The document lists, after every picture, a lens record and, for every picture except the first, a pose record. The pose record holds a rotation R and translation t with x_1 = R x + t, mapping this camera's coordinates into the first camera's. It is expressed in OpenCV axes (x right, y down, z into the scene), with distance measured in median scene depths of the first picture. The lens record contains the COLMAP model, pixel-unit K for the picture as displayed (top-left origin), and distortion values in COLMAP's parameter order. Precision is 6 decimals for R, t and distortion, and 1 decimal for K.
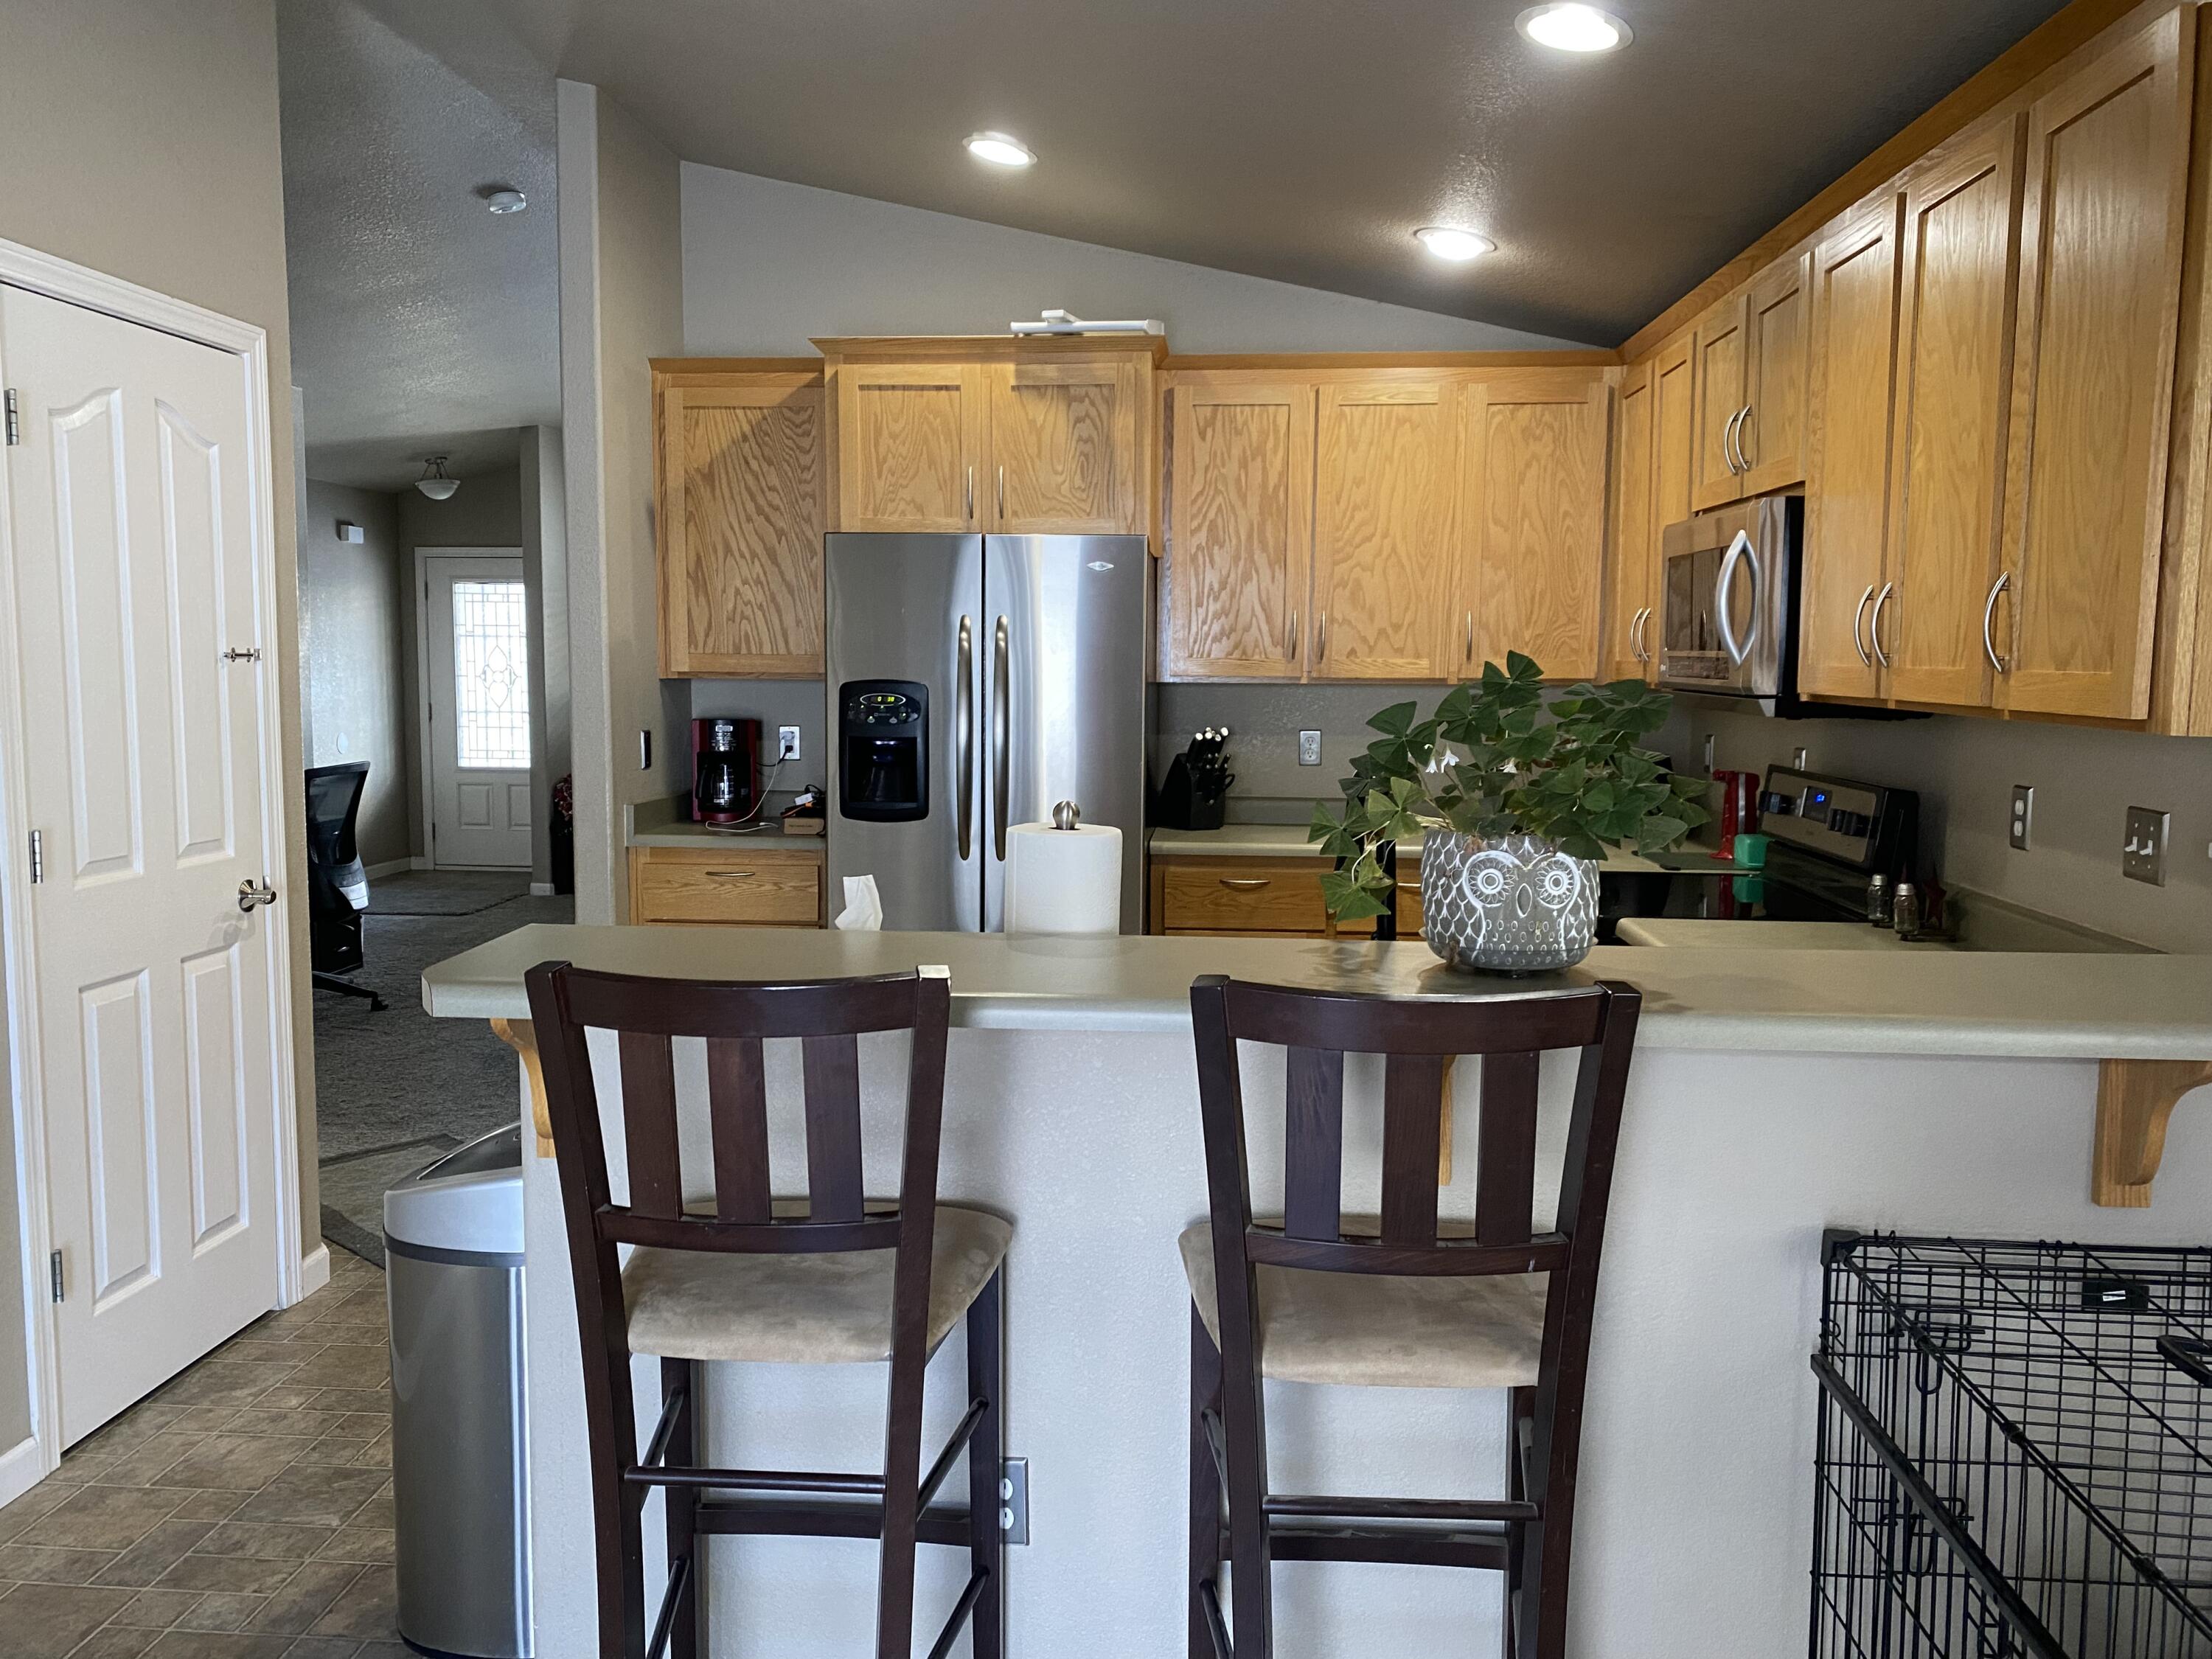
lens RADIAL K [[1739.6, 0, 1106.0], [0, 1739.6, 829.5], [0, 0, 1]] dist [0.082653, -0.115026]
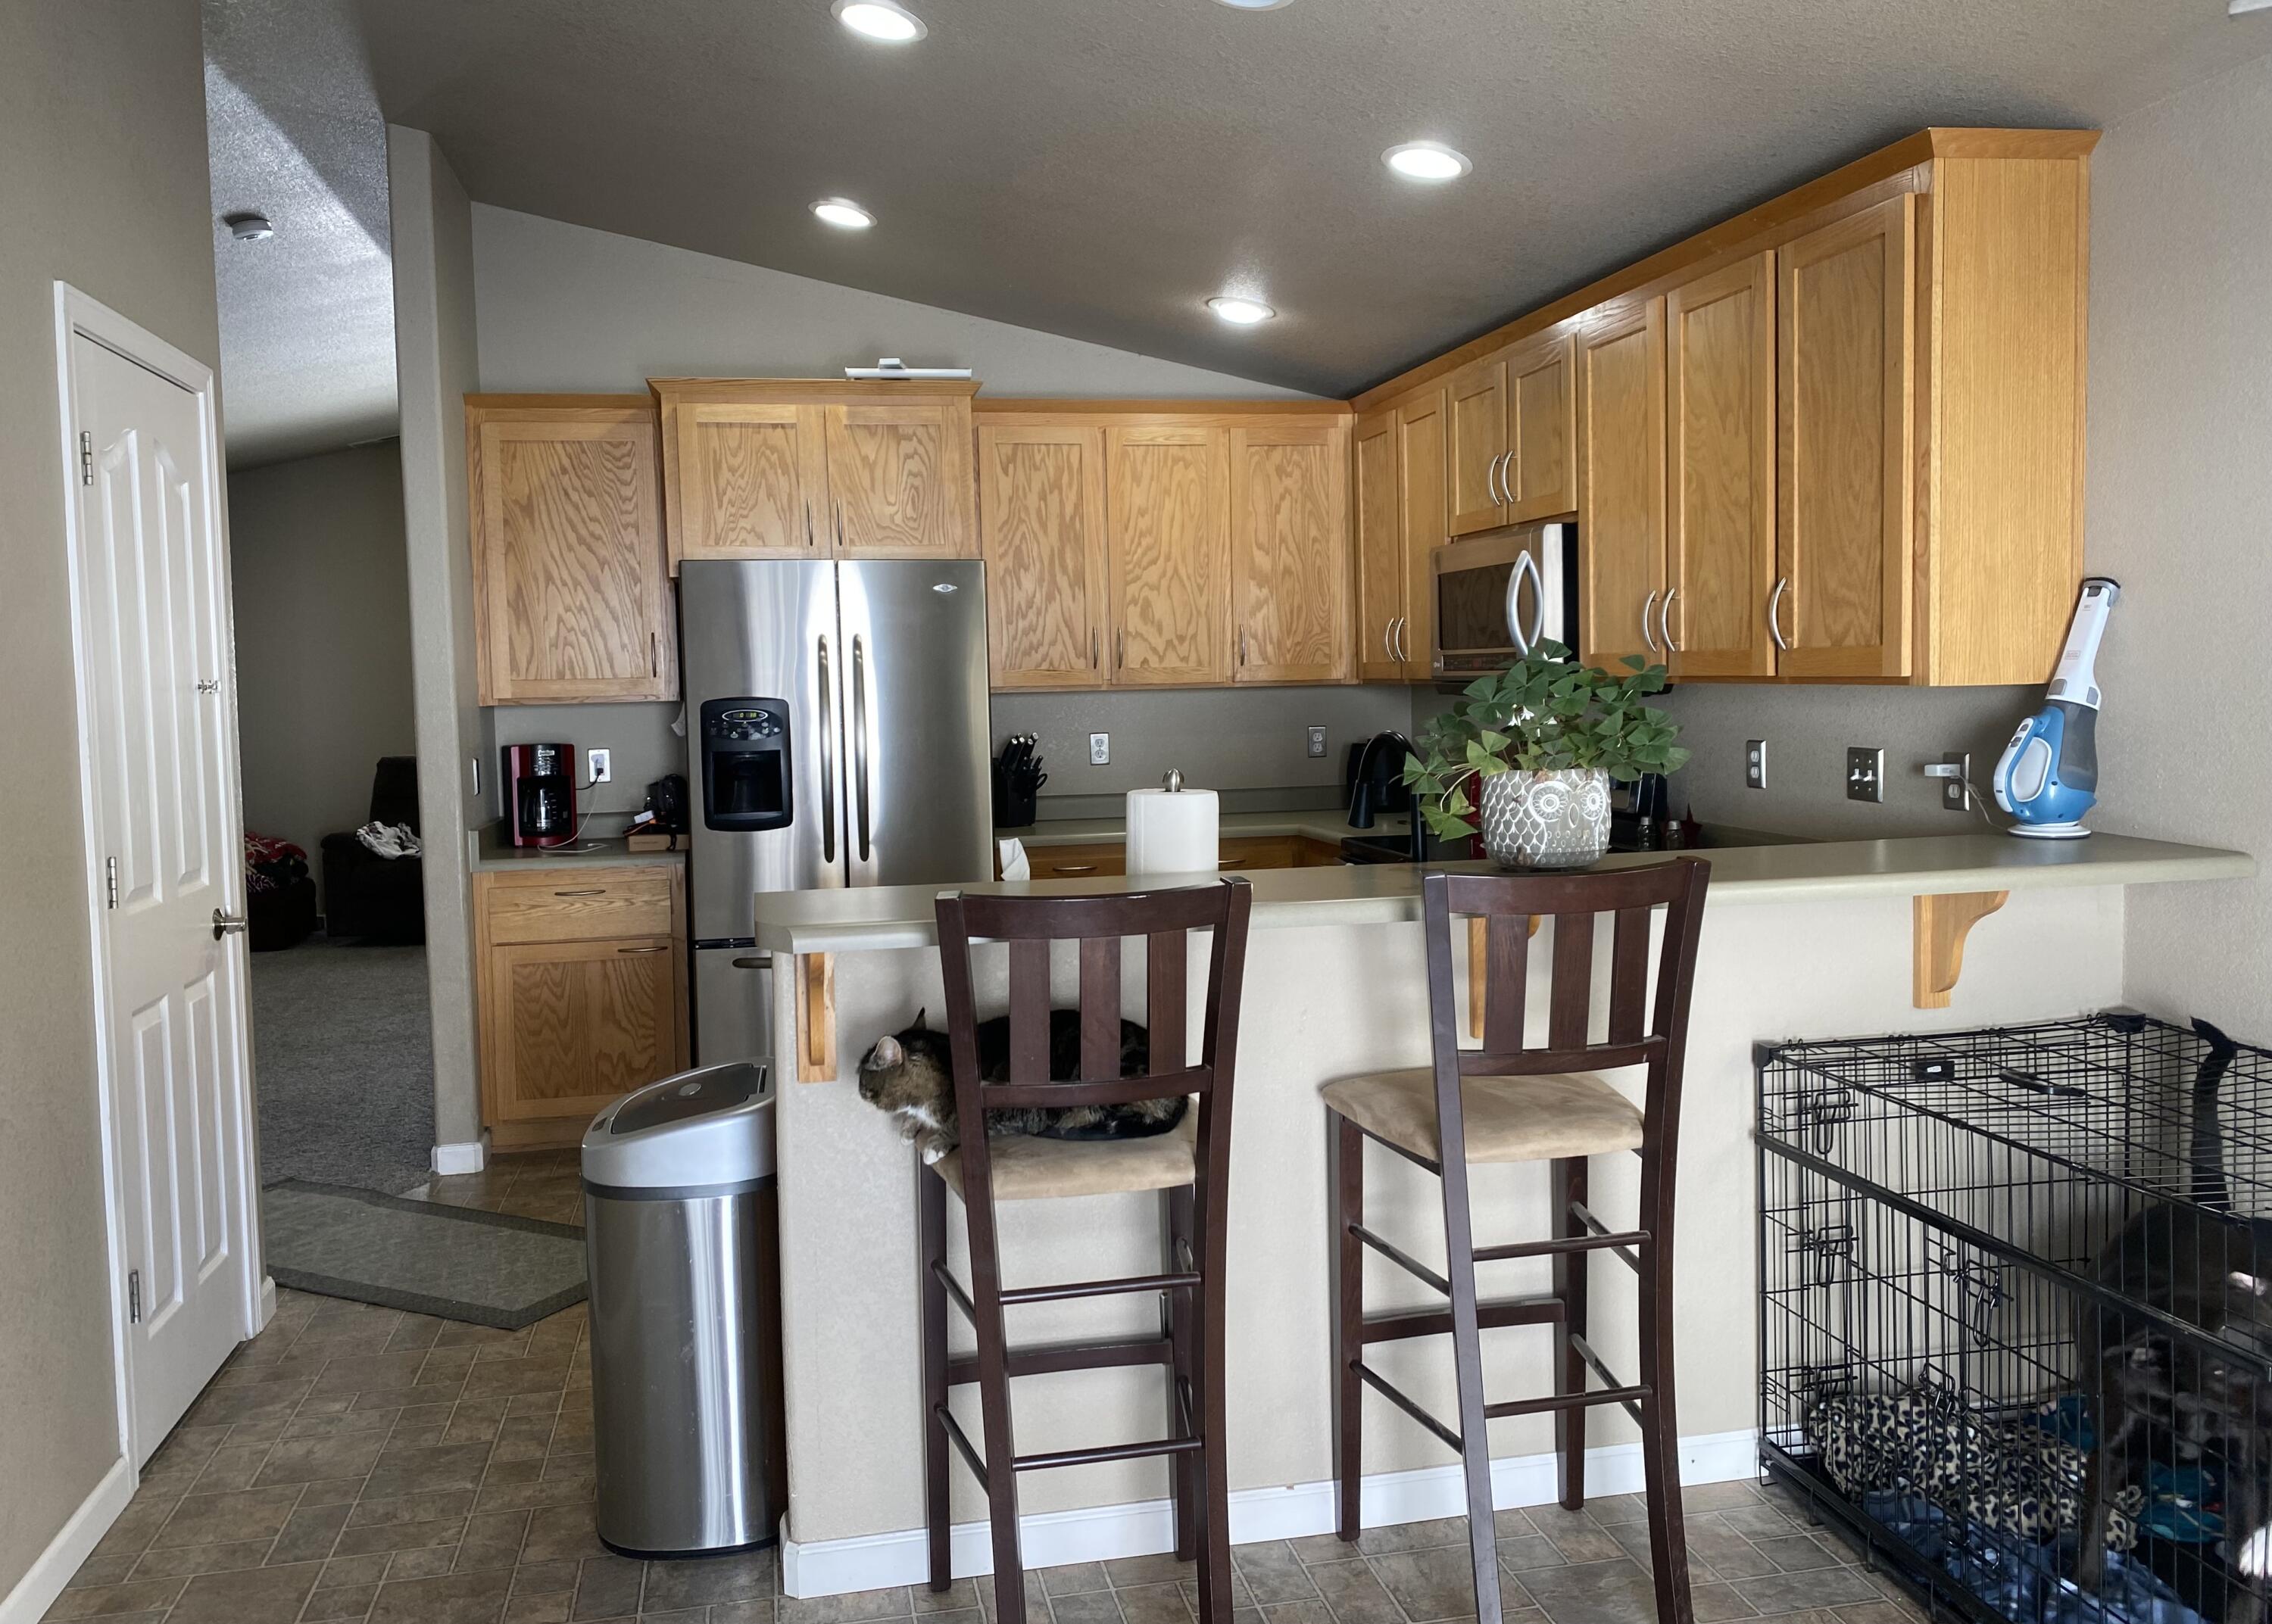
lens RADIAL K [[1799.9, 0, 1137.3], [0, 1799.9, 784.5], [0, 0, 1]] dist [0.093415, -0.138933]
pose [[0.958132, -0.046463, 0.282531, -0.198459], [0.058689, 0.997664, -0.034961, 0.018289], [-0.280246, 0.050078, 0.958621, -0.112730]]
